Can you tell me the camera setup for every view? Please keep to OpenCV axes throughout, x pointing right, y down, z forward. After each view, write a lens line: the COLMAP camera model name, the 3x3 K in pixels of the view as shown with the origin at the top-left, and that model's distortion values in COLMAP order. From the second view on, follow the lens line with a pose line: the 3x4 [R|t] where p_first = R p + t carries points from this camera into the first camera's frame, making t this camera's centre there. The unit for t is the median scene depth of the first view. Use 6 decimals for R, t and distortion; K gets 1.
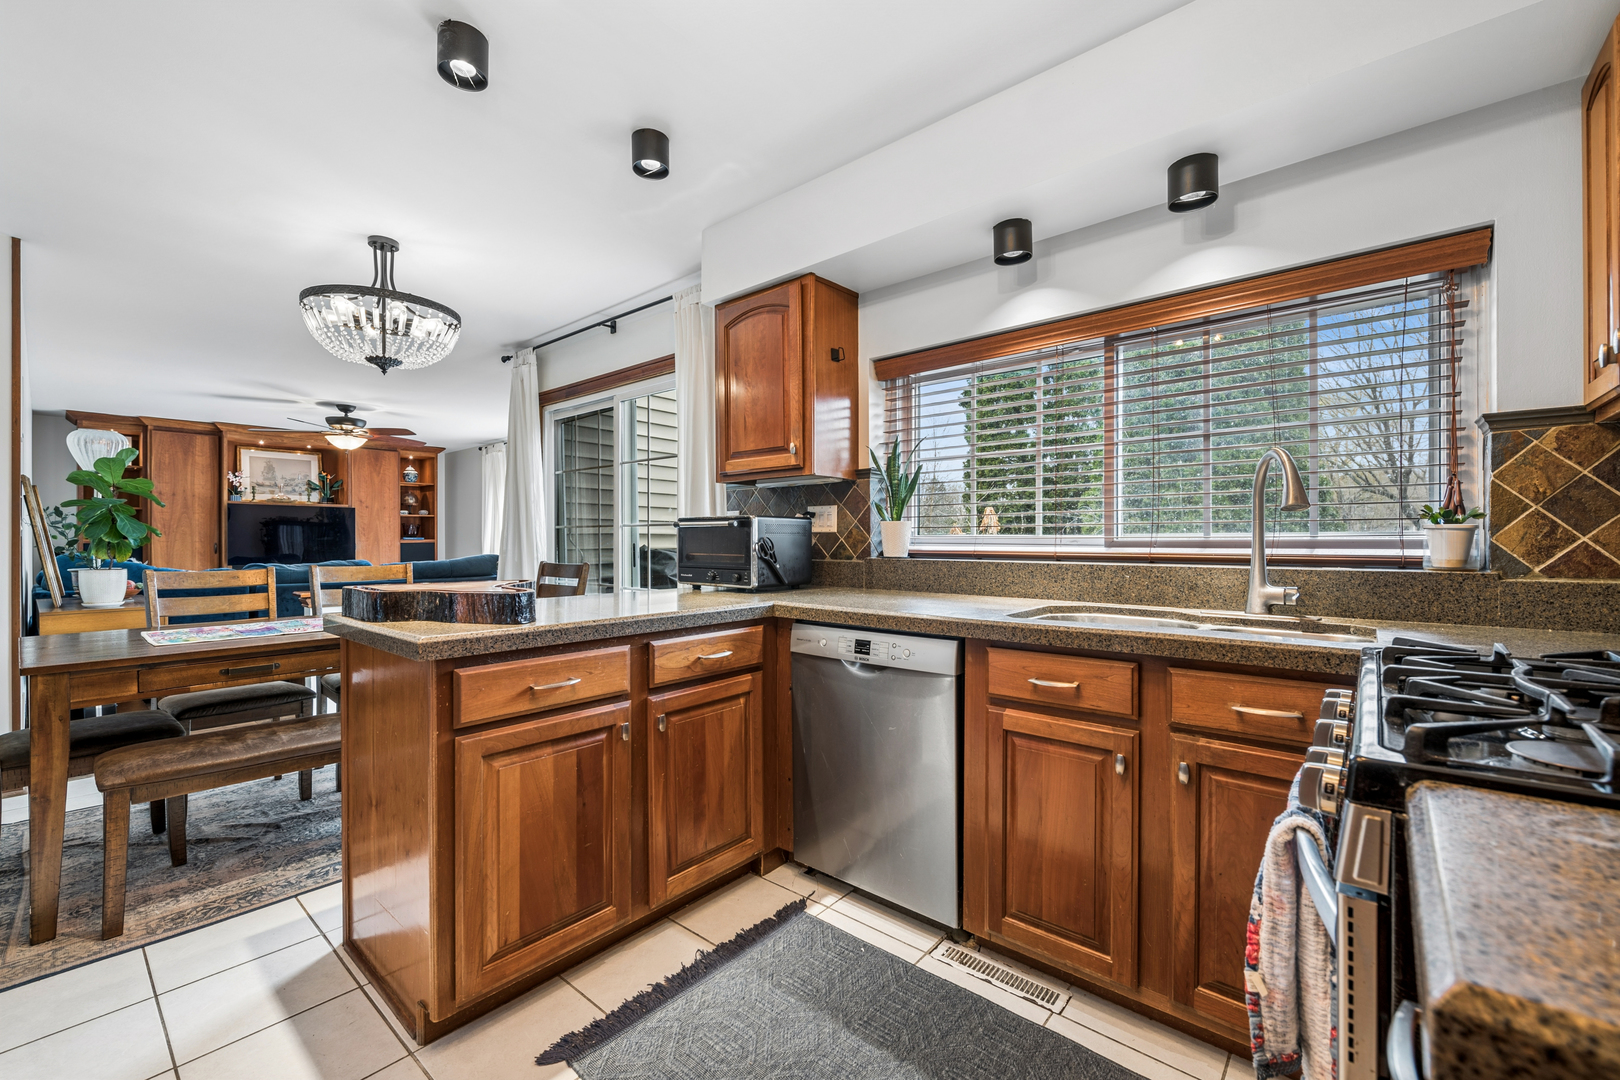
lens RADIAL K [[679.1, 0, 806.2], [0, 679.1, 540.1], [0, 0, 1]] dist [0.011852, 0.000080]
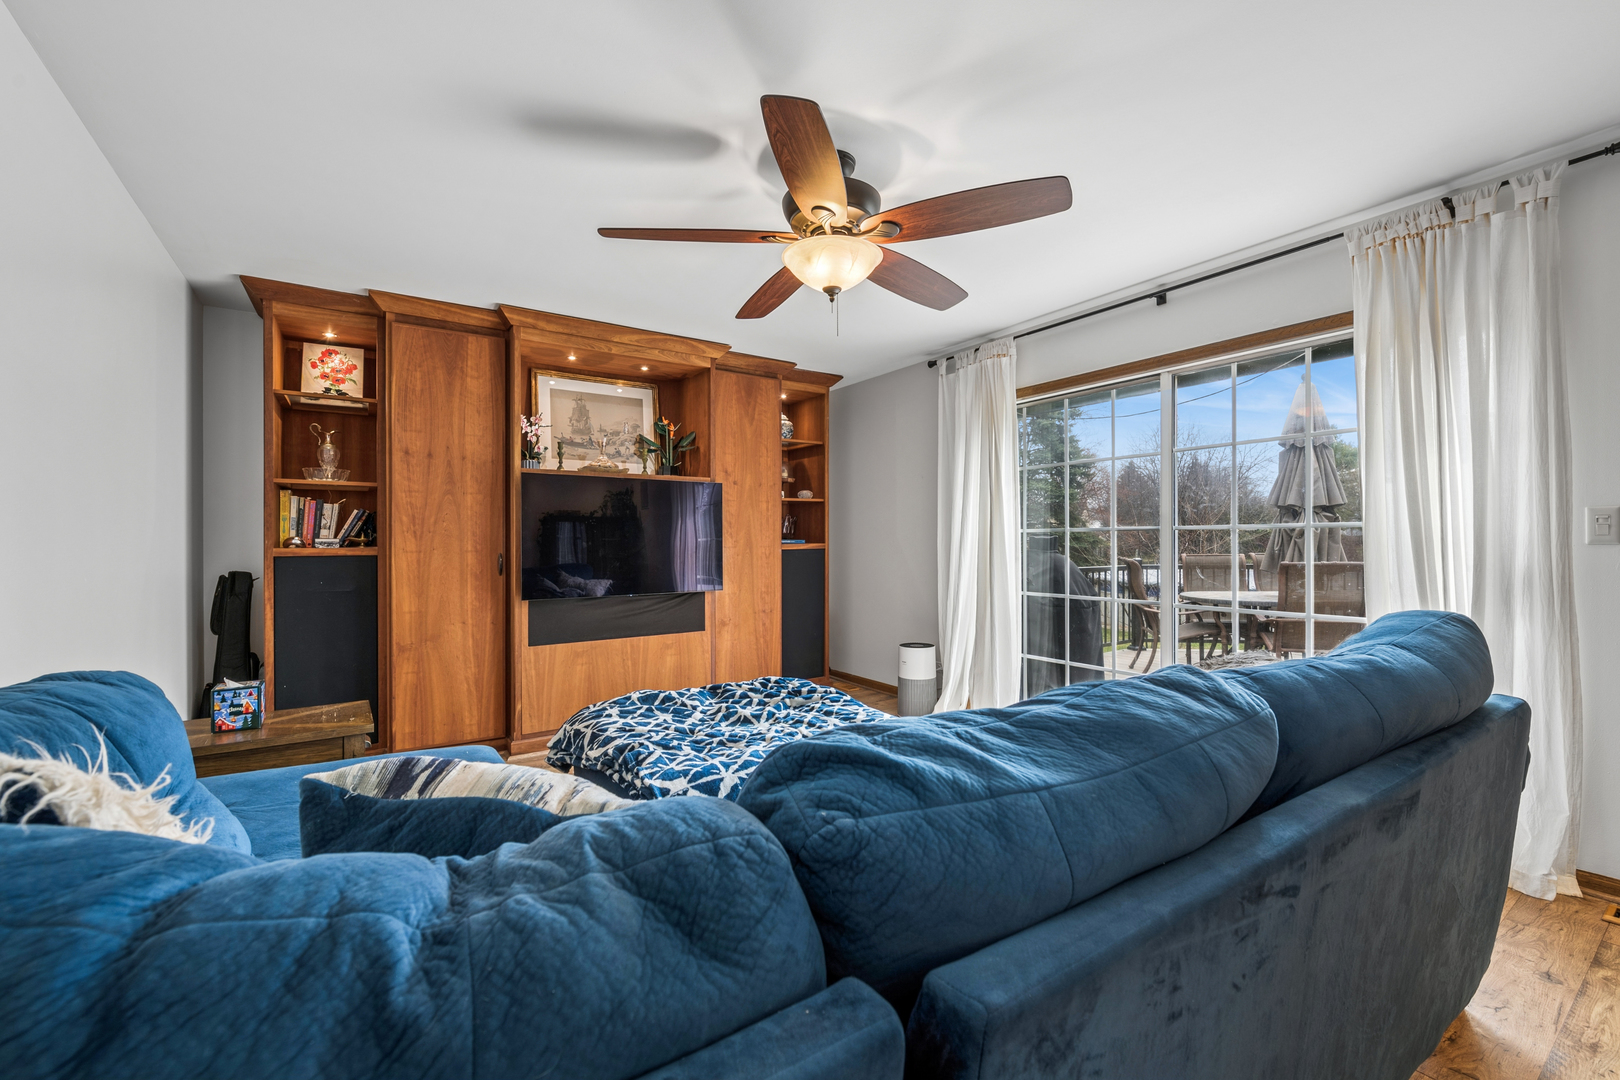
lens RADIAL K [[679.1, 0, 812.6], [0, 679.1, 534.0], [0, 0, 1]] dist [0.011852, 0.000080]
pose [[0.968777, -0.000251, -0.247932, -0.509013], [0.000211, 1.000000, -0.000186, -0.009702], [0.247932, 0.000128, 0.968777, 0.565360]]
